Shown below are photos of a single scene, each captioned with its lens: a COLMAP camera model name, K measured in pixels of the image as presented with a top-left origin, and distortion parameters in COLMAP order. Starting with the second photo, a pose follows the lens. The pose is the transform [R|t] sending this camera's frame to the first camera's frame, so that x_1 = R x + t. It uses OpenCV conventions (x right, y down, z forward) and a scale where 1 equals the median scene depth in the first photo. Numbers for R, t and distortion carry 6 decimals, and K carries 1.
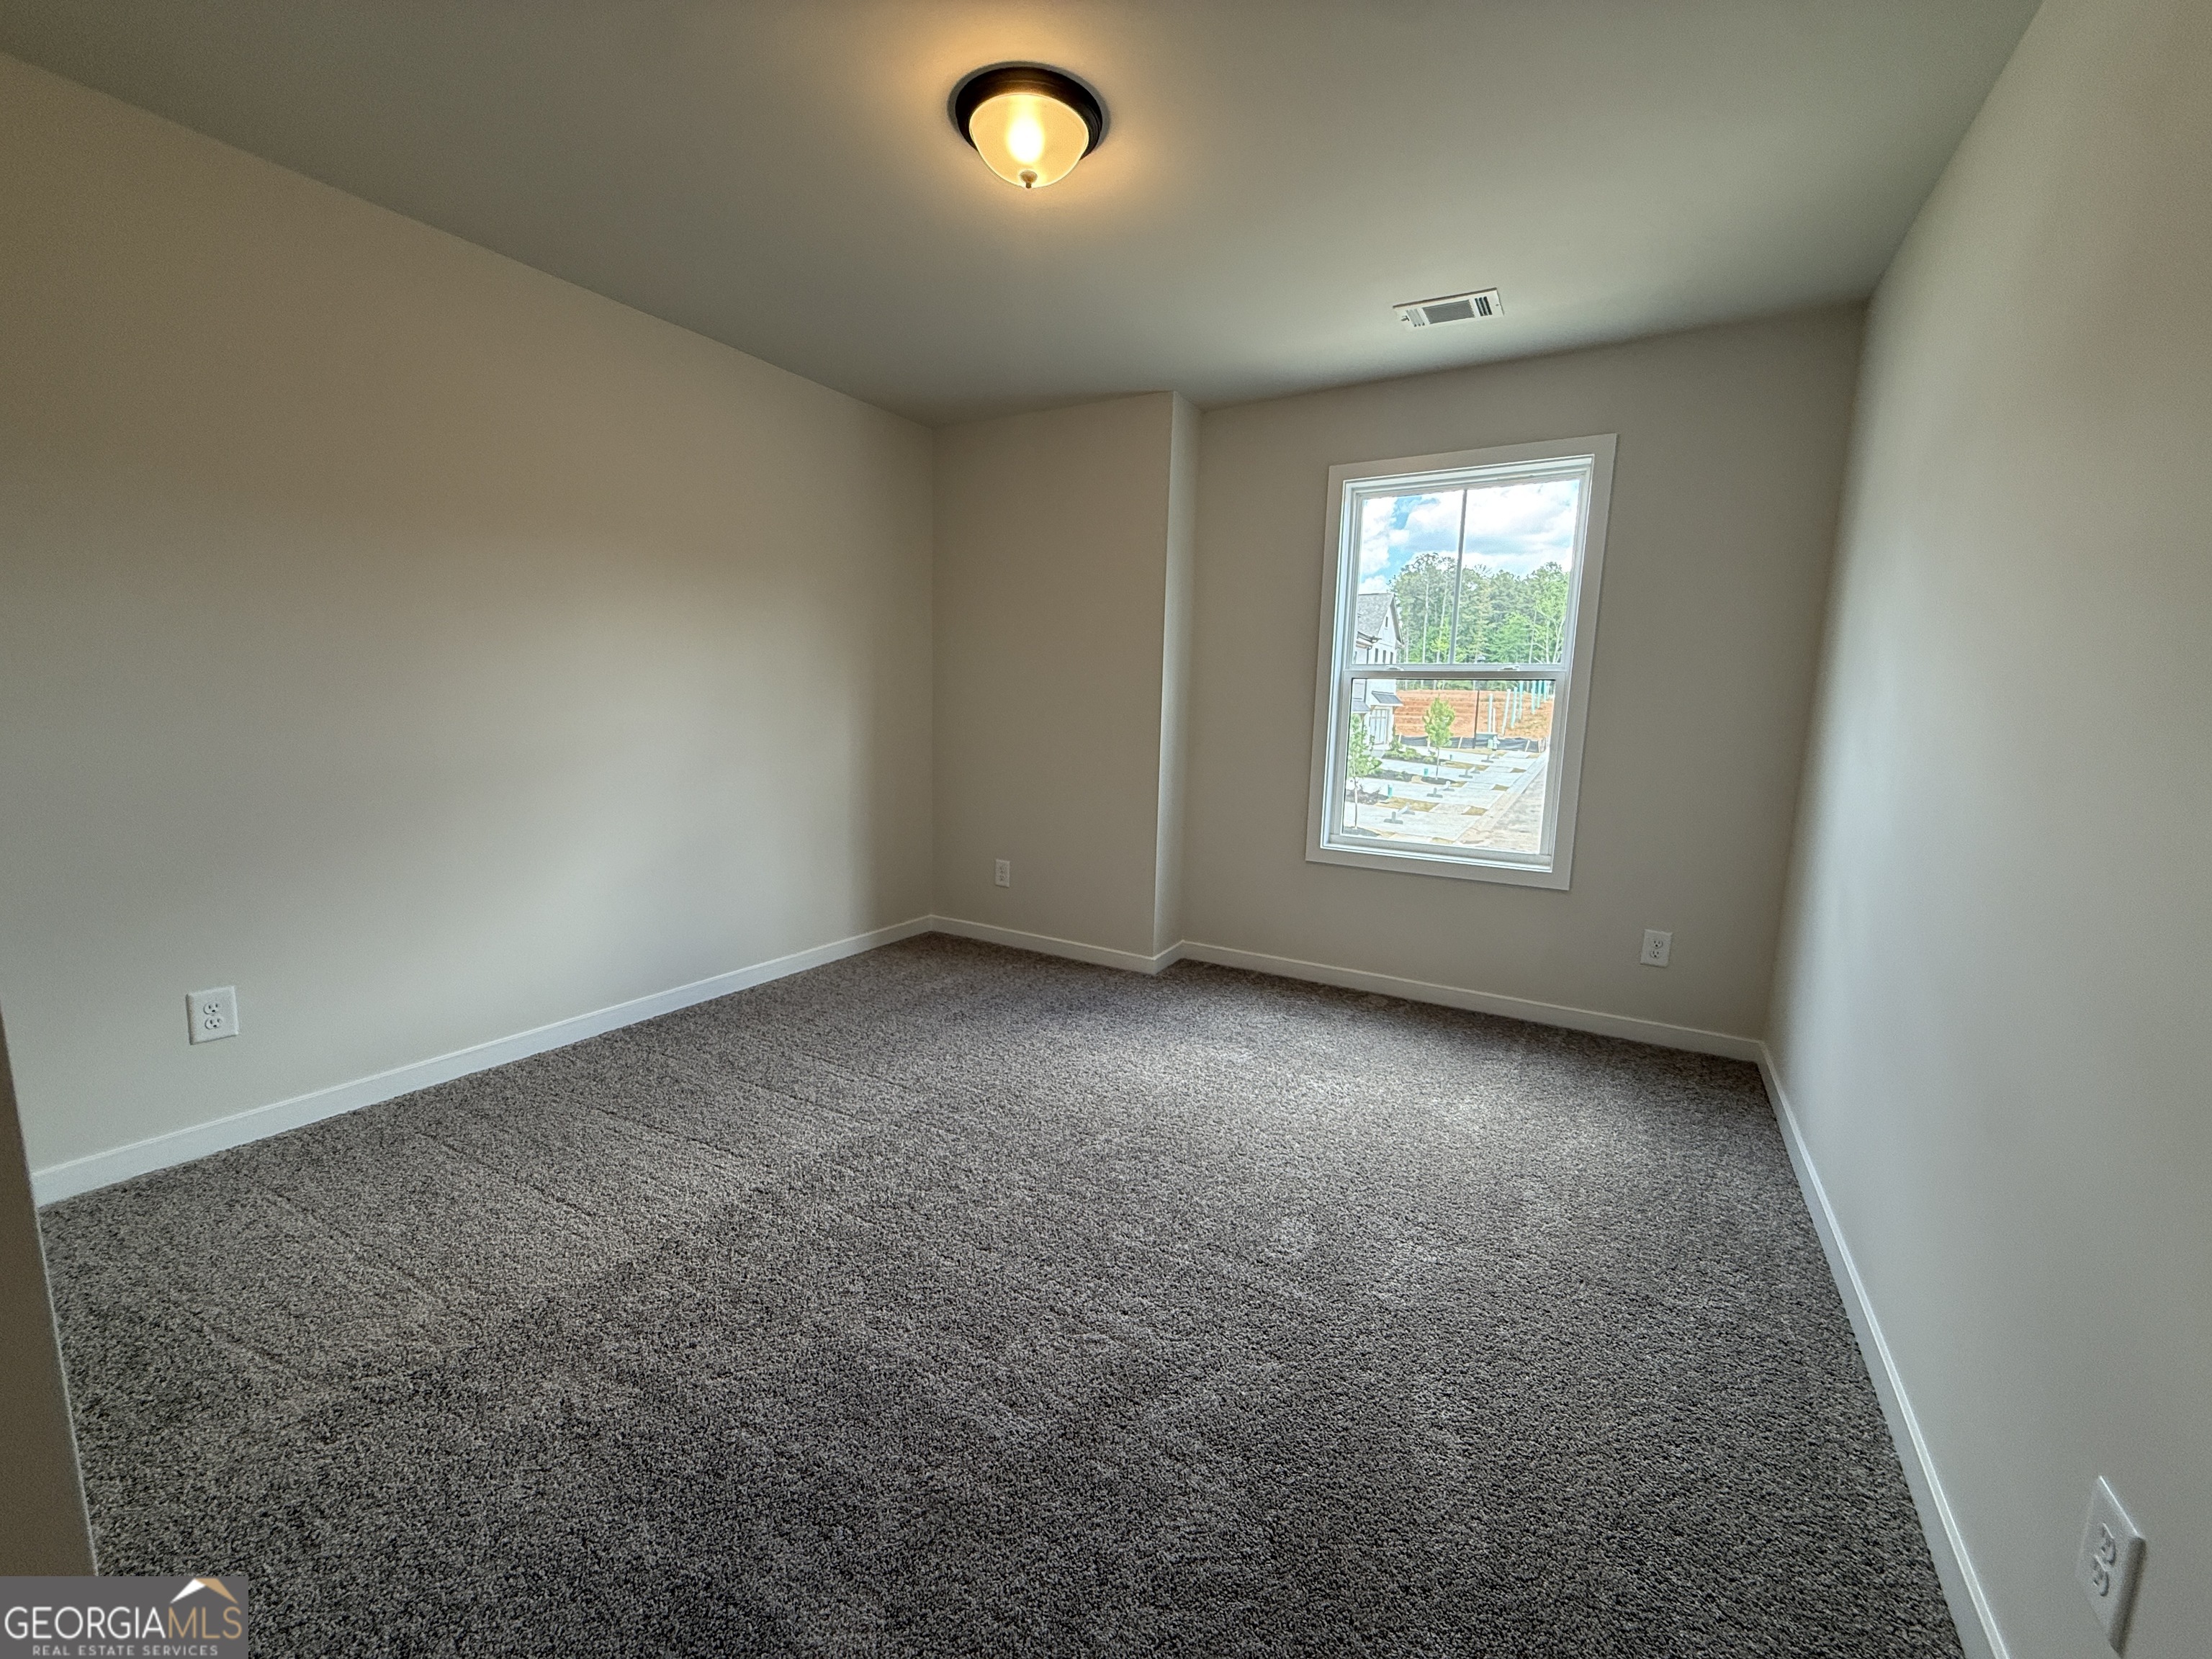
lens RADIAL K [[880.2, 0, 1099.0], [0, 880.2, 830.9], [0, 0, 1]] dist [-0.000818, 0.000136]
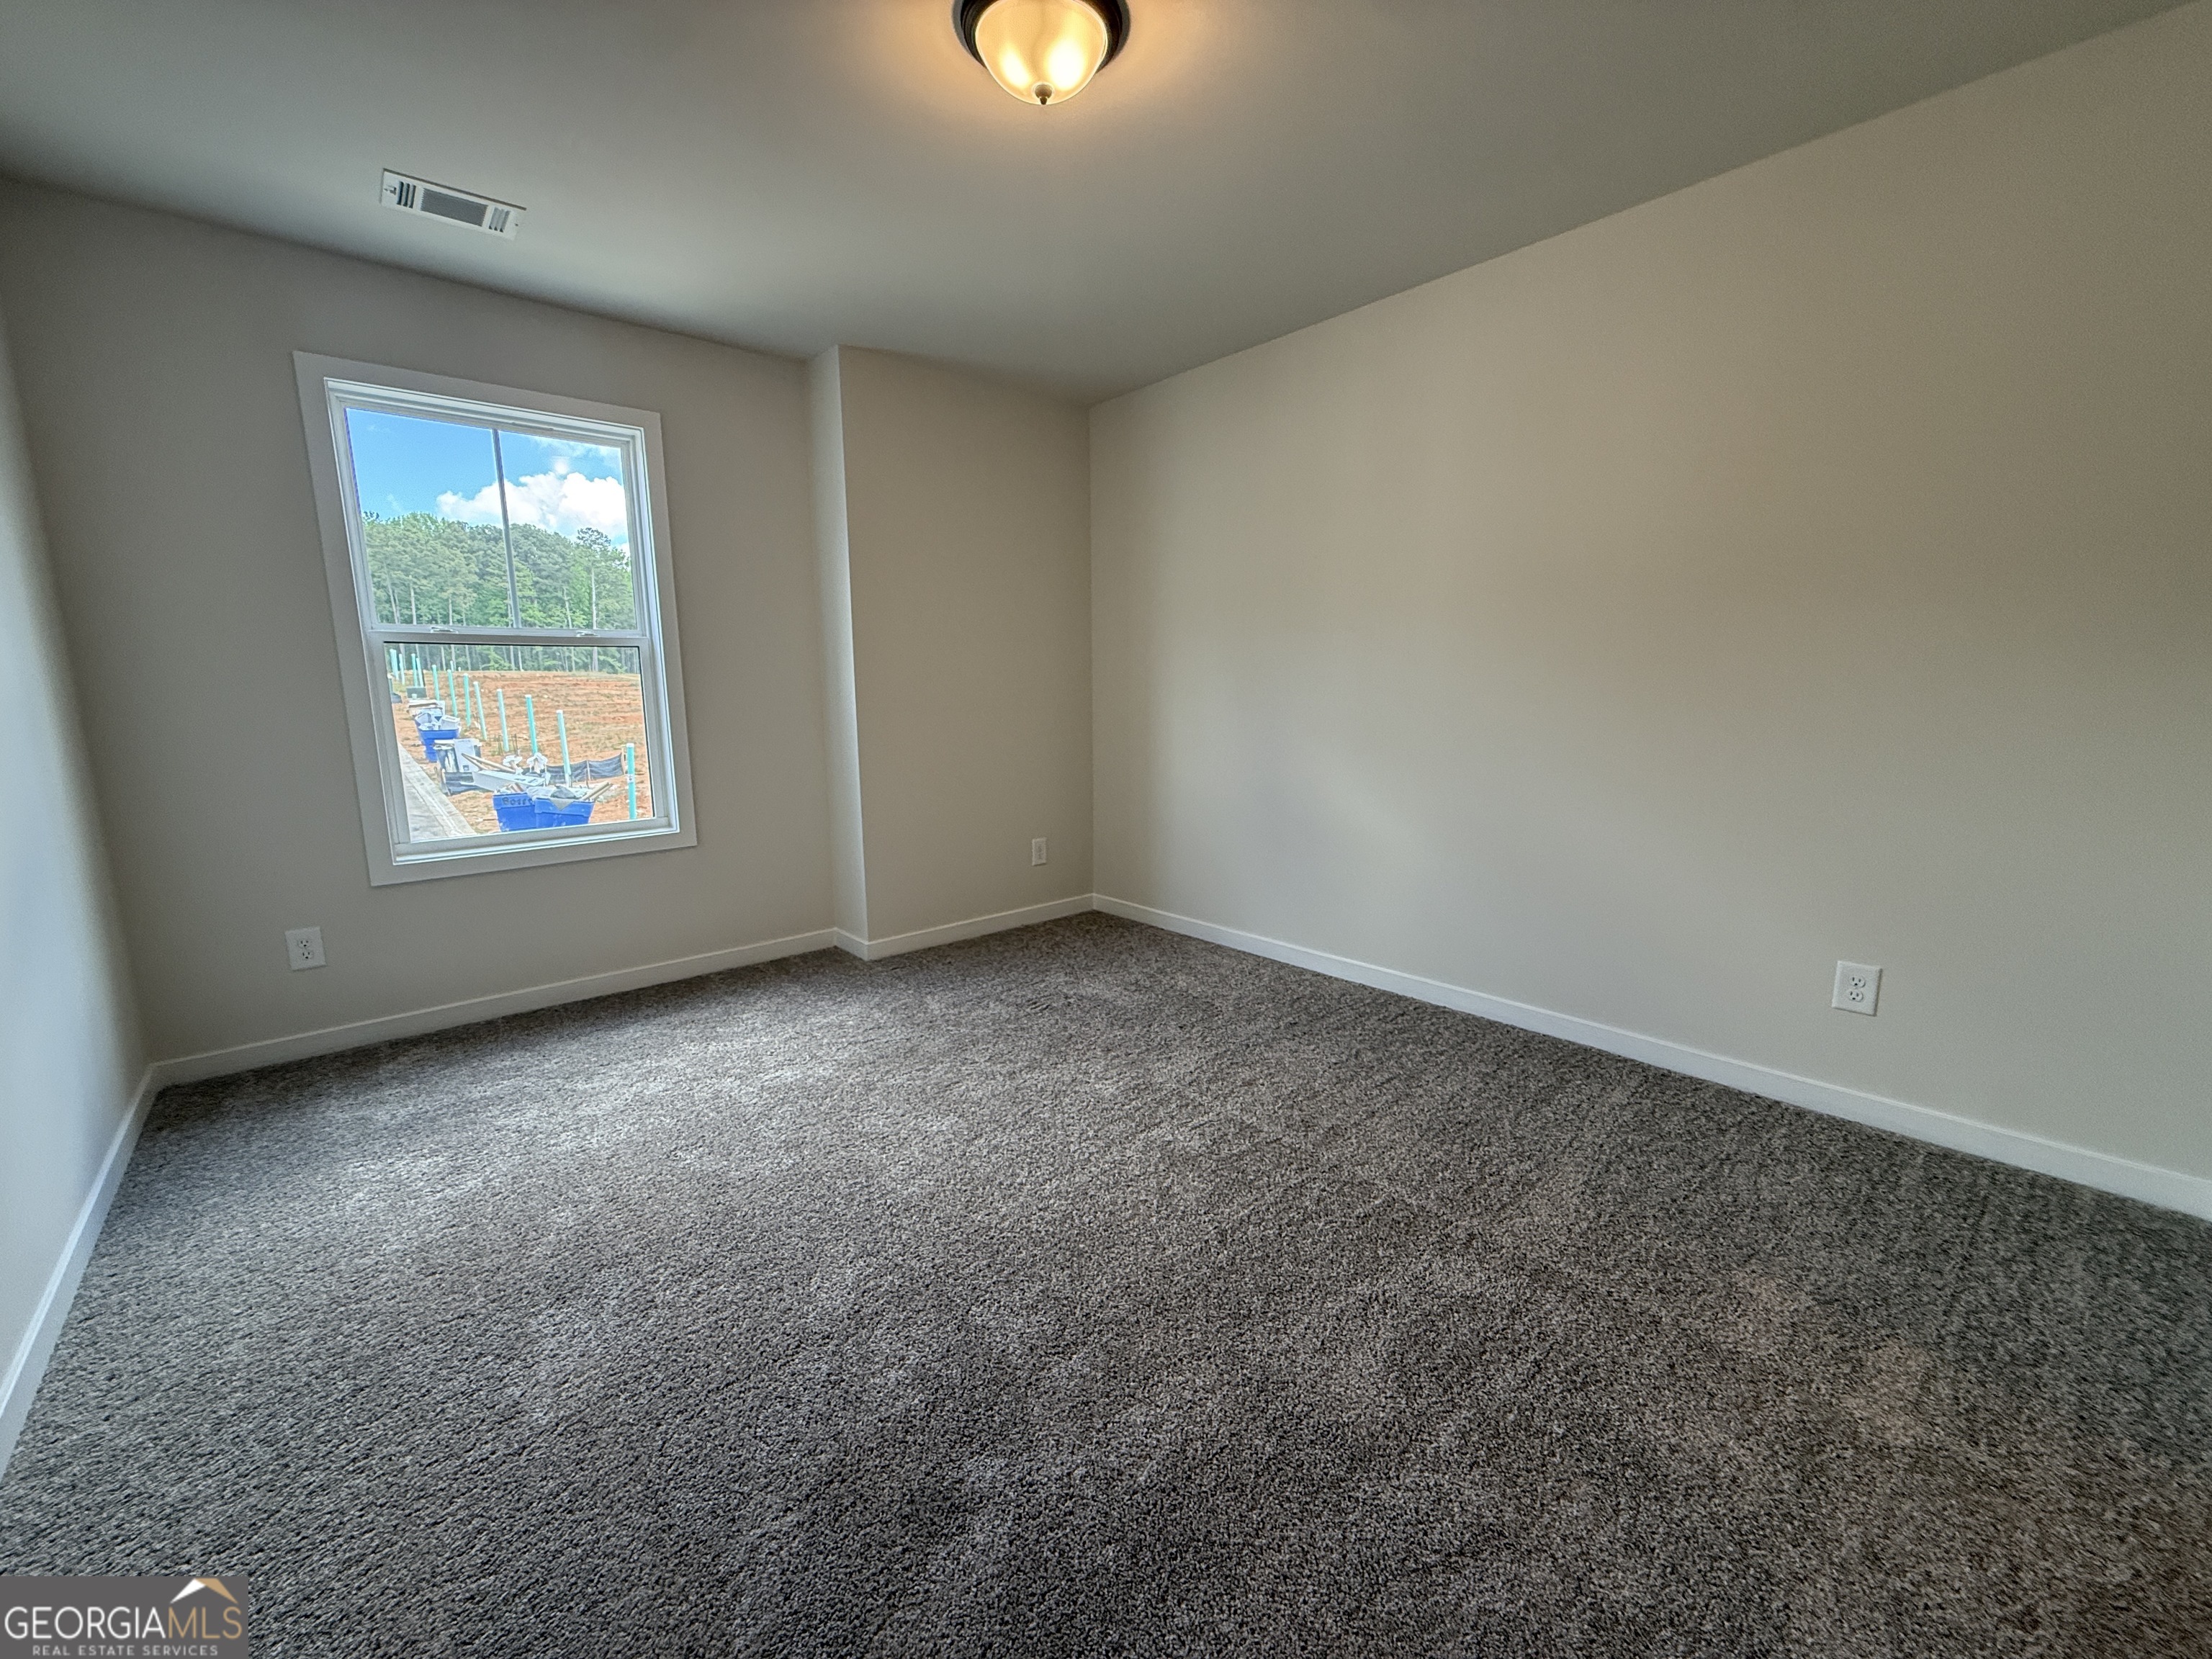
lens RADIAL K [[880.2, 0, 1099.0], [0, 880.2, 830.9], [0, 0, 1]] dist [-0.000818, 0.000136]
pose [[0.305967, -0.186944, 0.933507, -0.319733], [0.150313, 0.977719, 0.146531, -0.034008], [-0.940101, 0.095485, 0.327250, 0.197733]]
